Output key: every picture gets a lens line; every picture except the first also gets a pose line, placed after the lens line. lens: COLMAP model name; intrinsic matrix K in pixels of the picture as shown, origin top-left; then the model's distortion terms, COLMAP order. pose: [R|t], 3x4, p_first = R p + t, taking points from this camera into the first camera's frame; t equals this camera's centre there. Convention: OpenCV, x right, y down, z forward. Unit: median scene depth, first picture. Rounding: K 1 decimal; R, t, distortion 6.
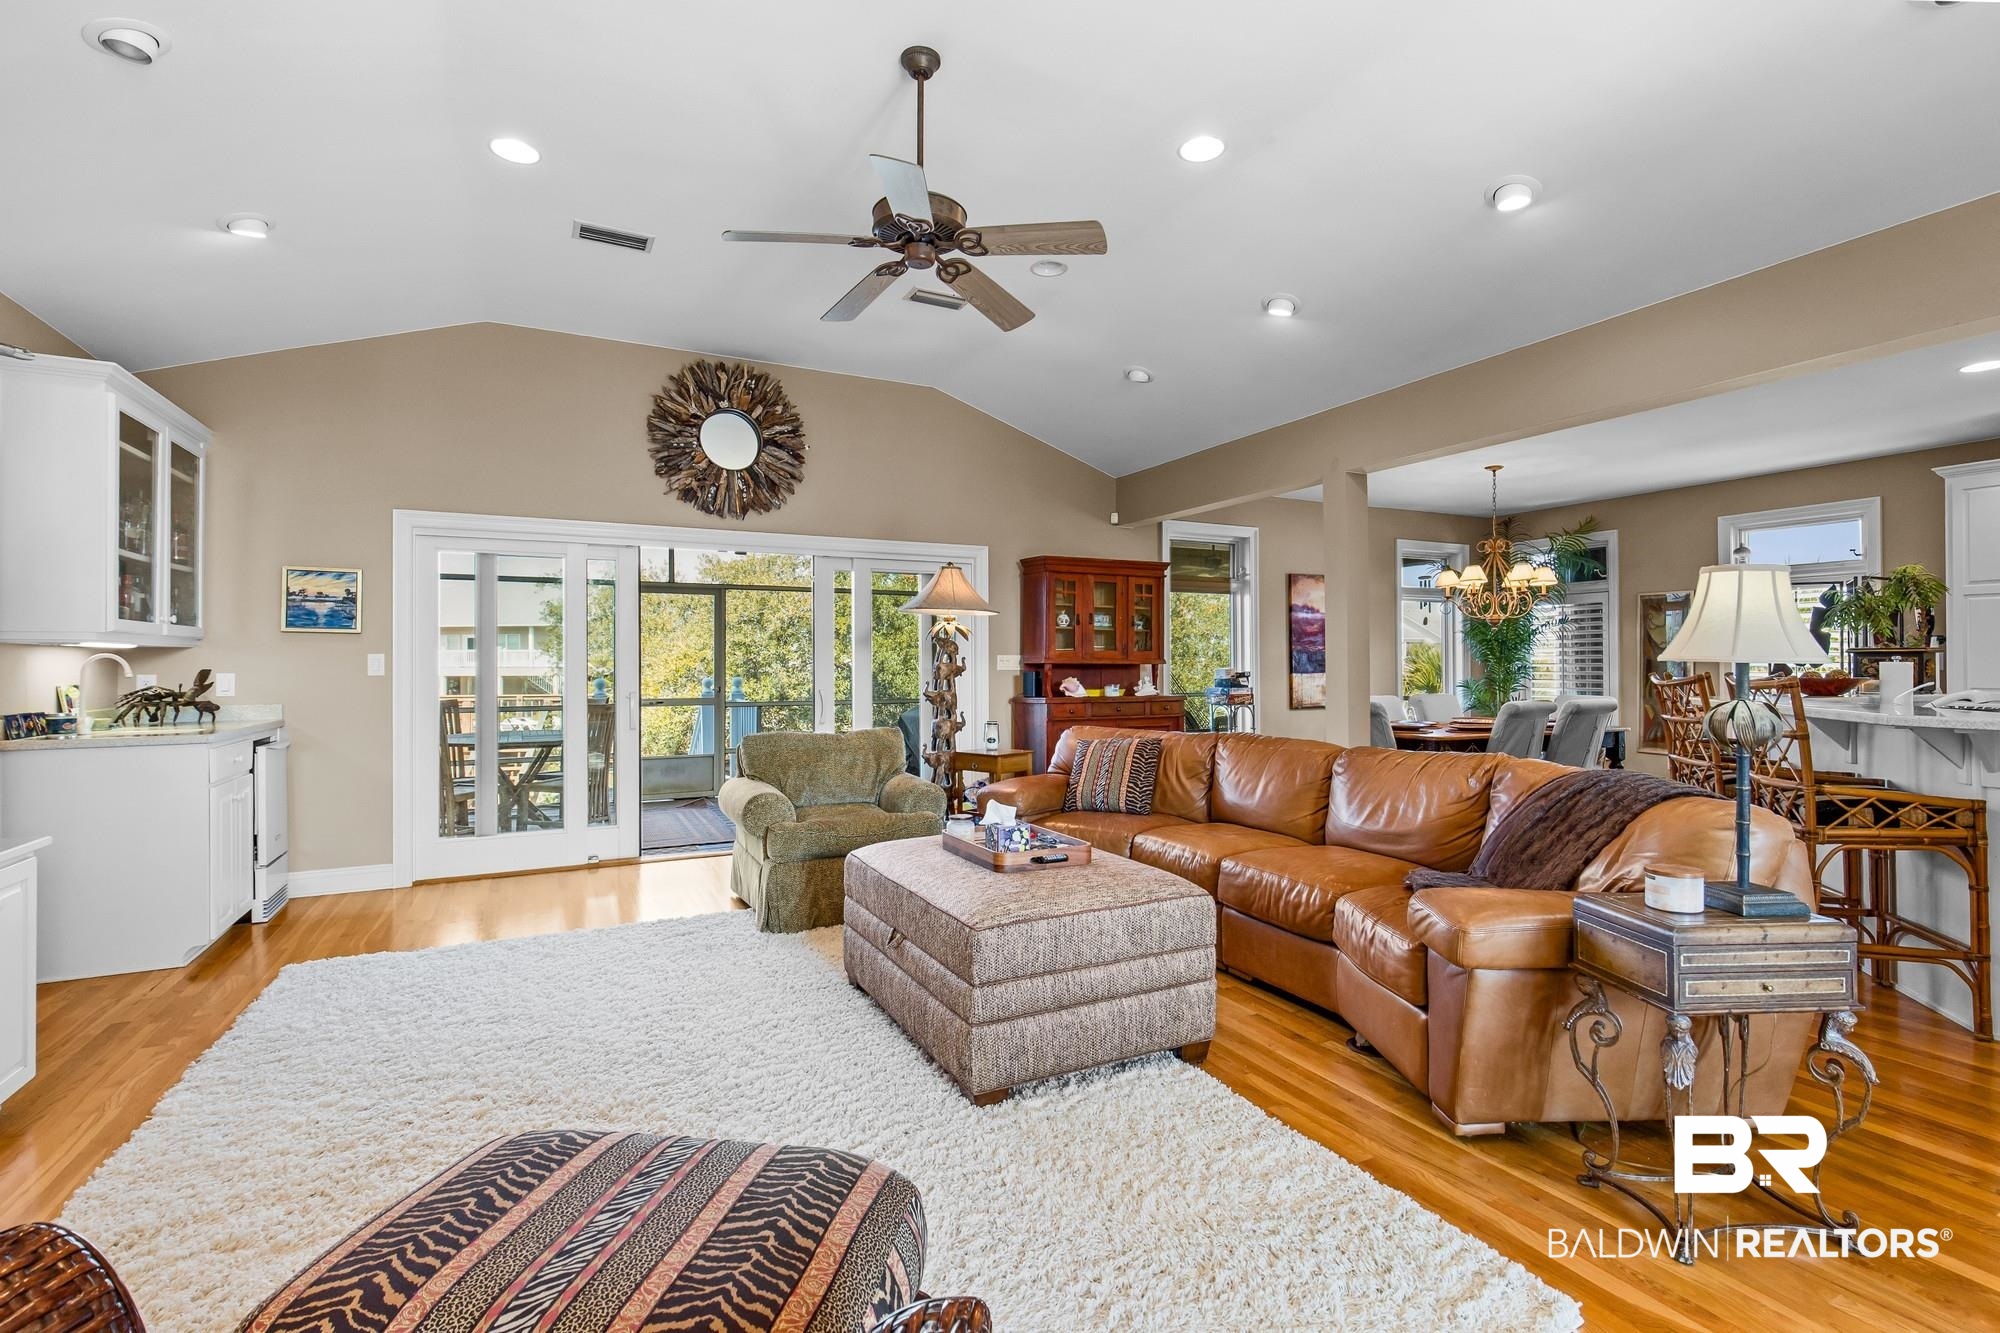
lens RADIAL K [[919.7, 0, 991.0], [0, 919.7, 663.0], [0, 0, 1]] dist [0.003251, 0.000016]
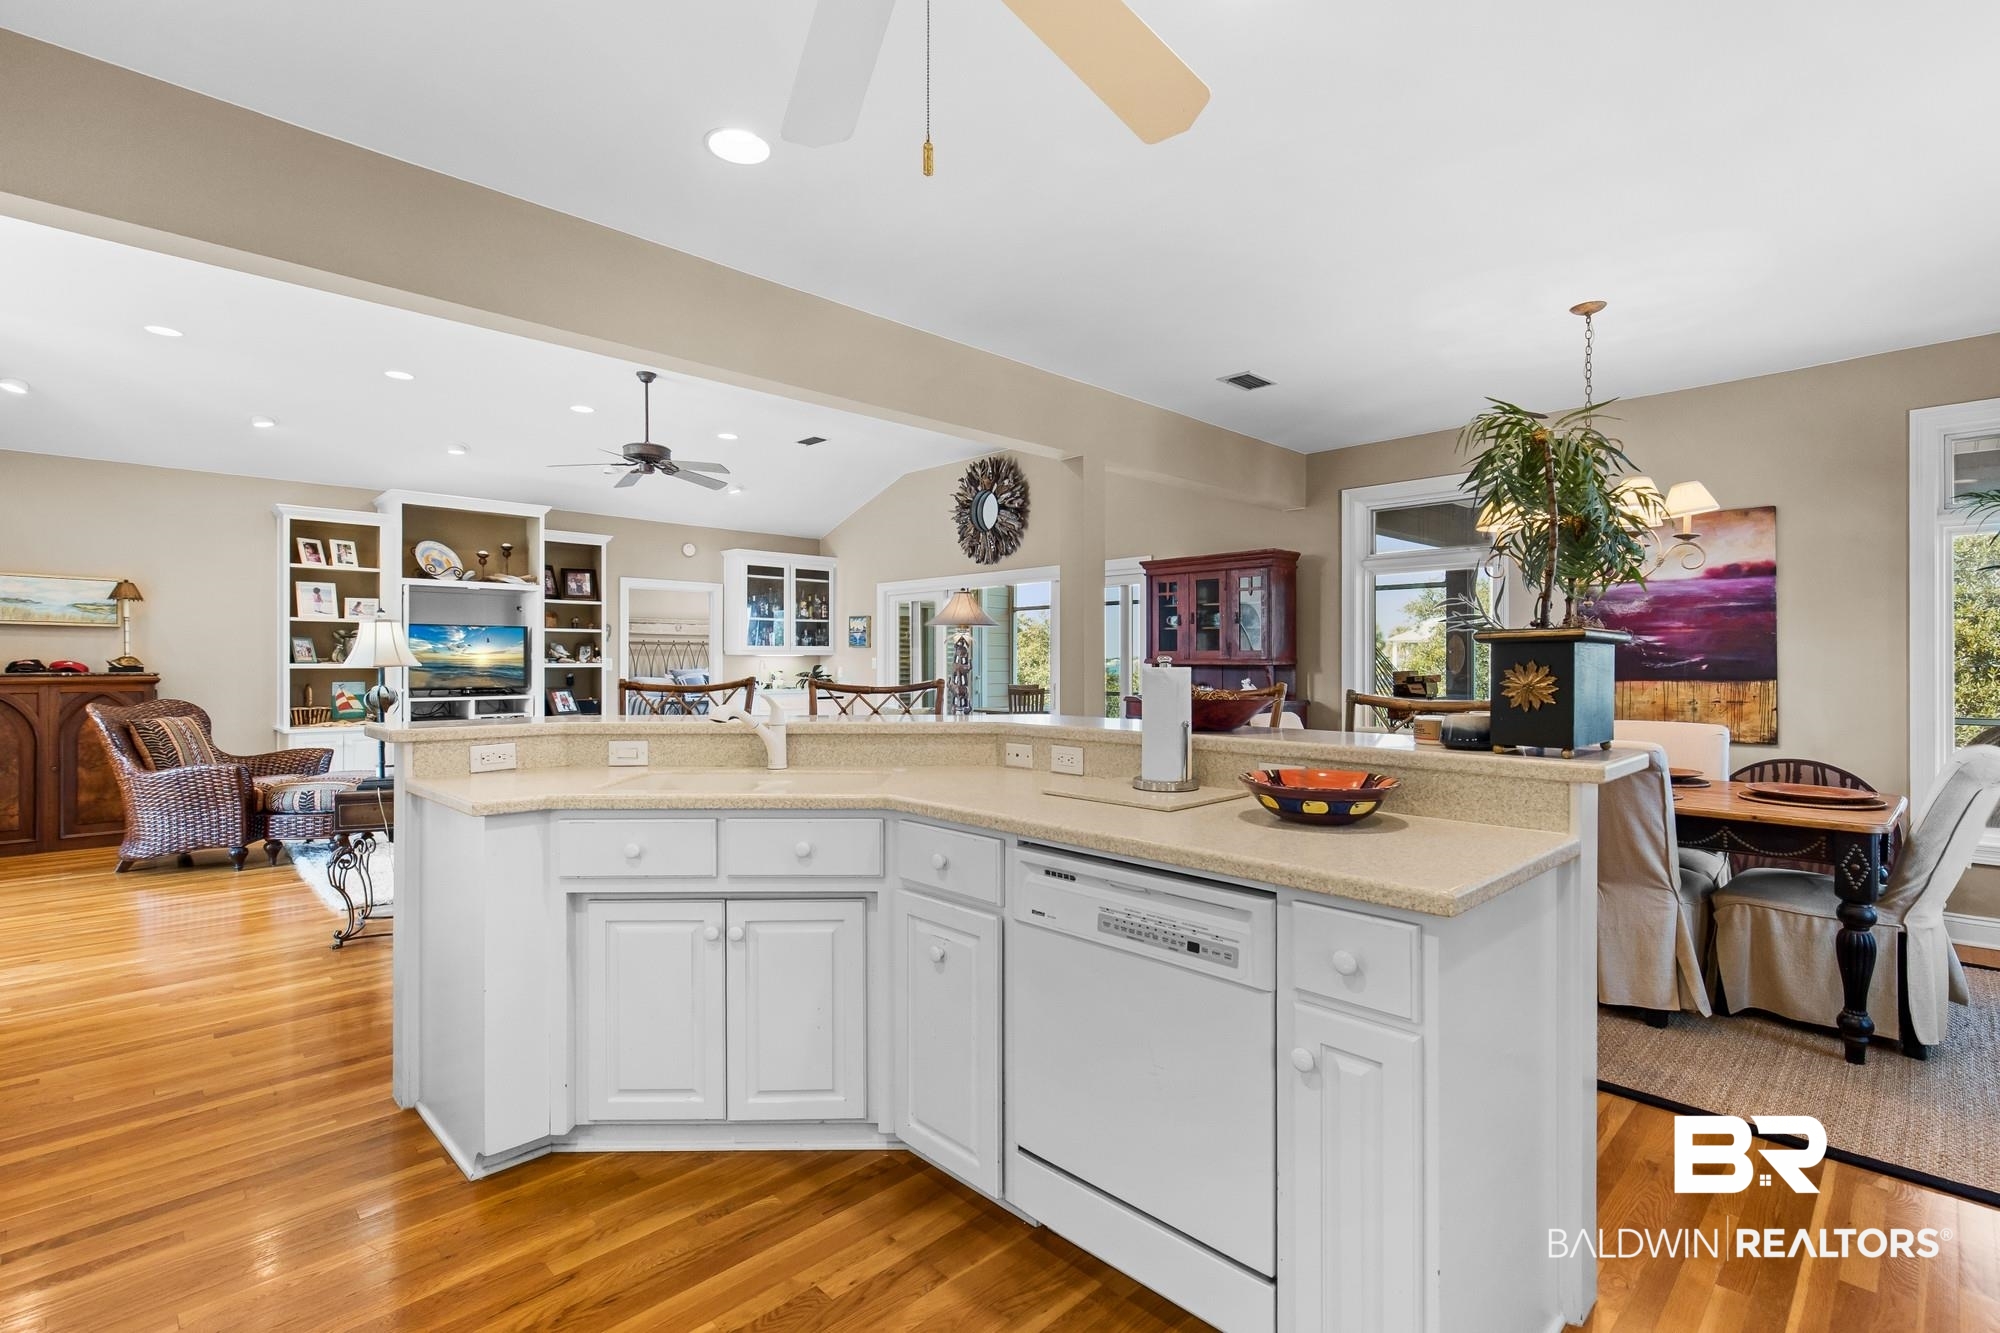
lens RADIAL K [[919.7, 0, 999.9], [0, 919.7, 664.7], [0, 0, 1]] dist [0.003251, 0.000016]
pose [[0.307195, 0.000968, -0.951646, 1.352516], [-0.000576, 0.999999, 0.000831, 0.003557], [0.951646, 0.000293, 0.307195, 0.672590]]
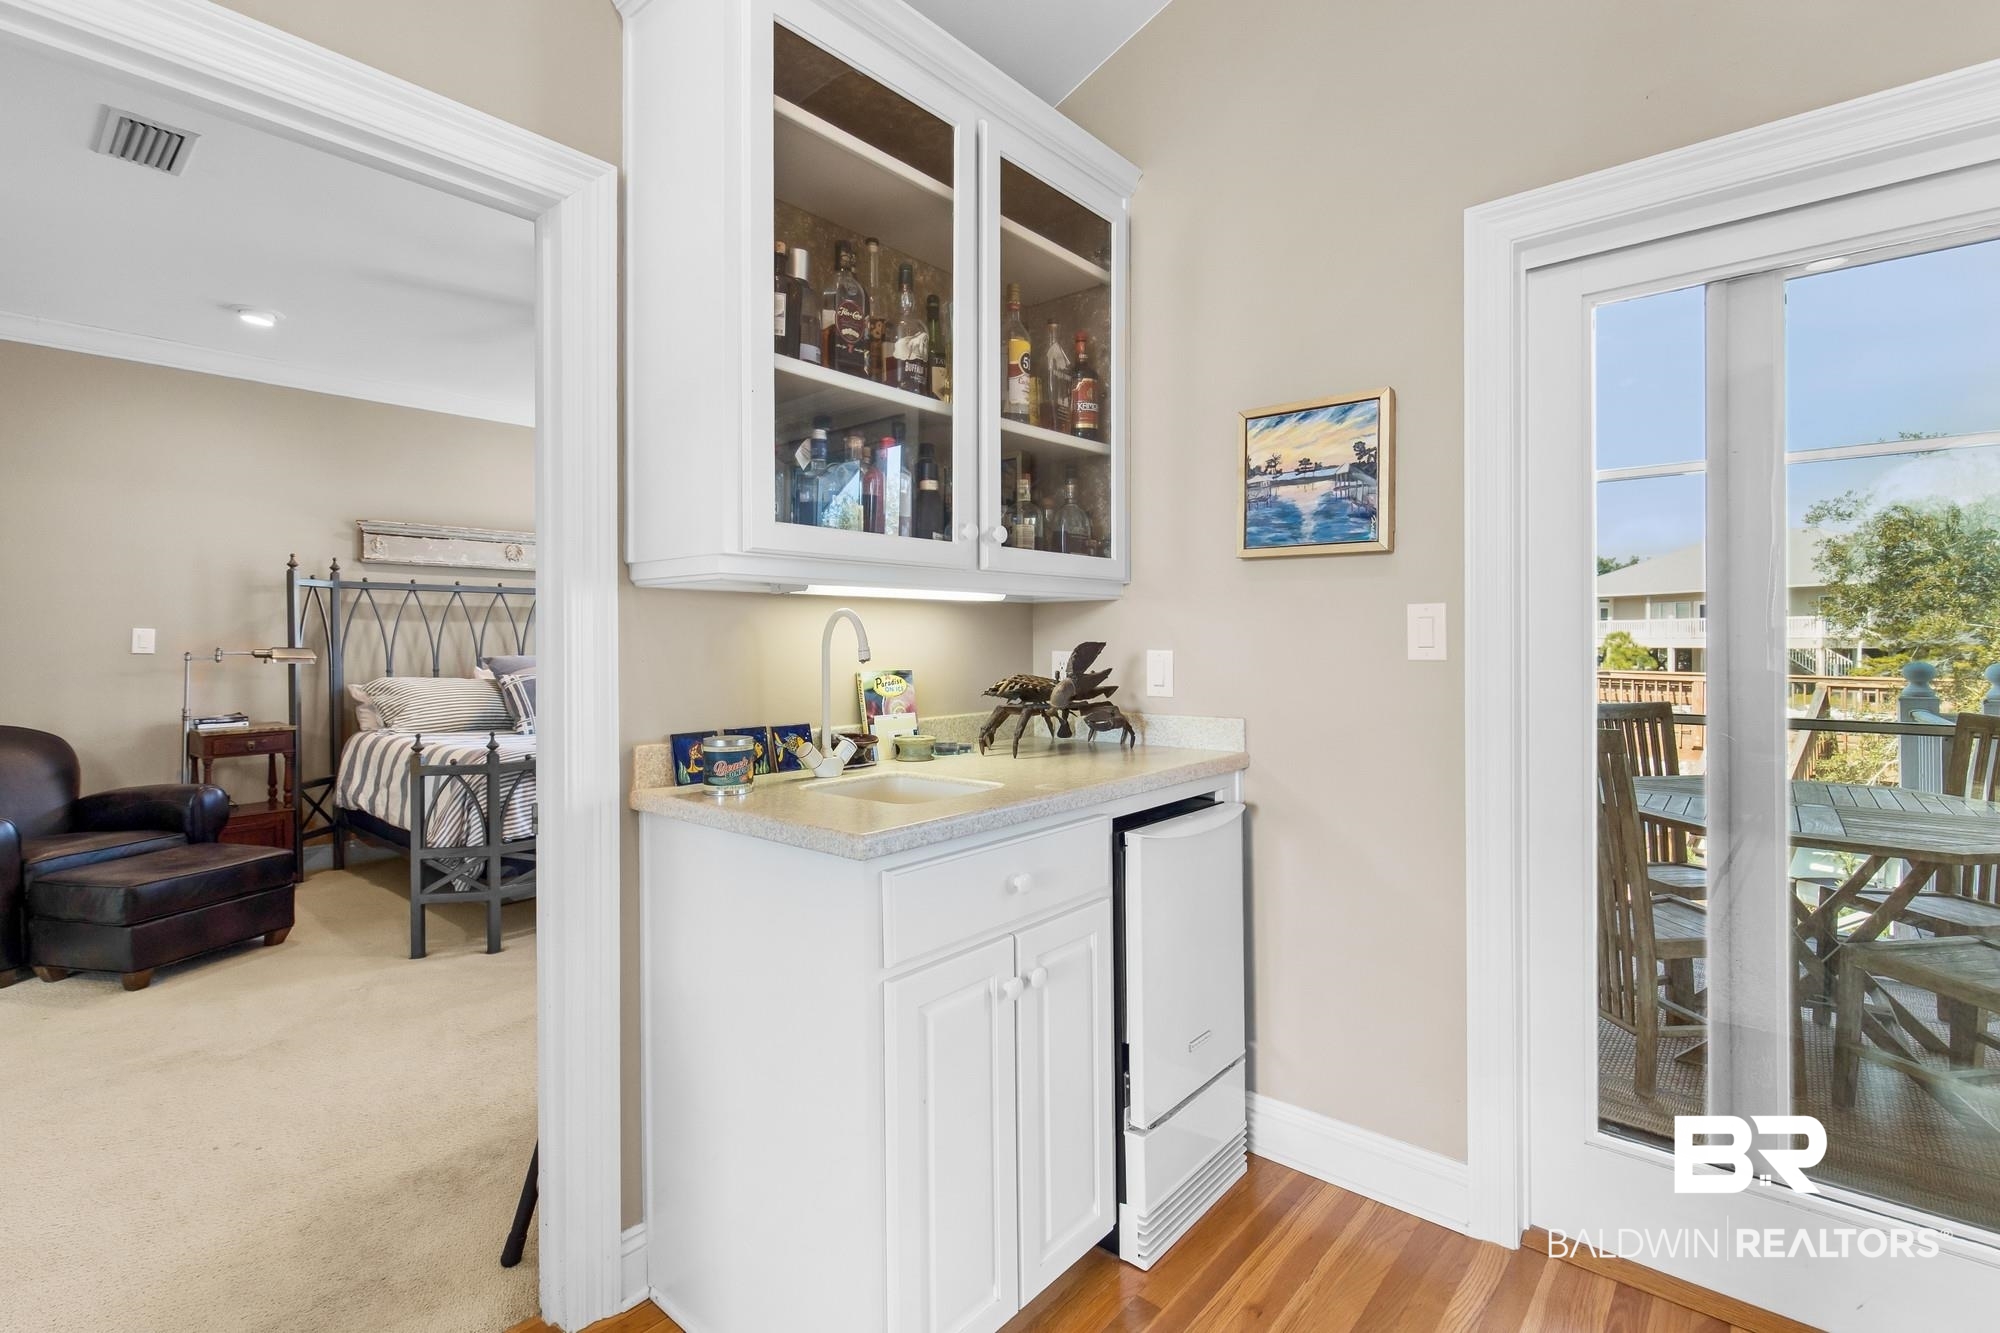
lens RADIAL K [[919.7, 0, 1001.0], [0, 919.7, 645.4], [0, 0, 1]] dist [0.003251, 0.000016]
pose [[0.393672, 0.005273, -0.919236, -0.397581], [0.005948, 0.999948, 0.008283, 0.003807], [0.919232, -0.008728, 0.393620, 0.708967]]
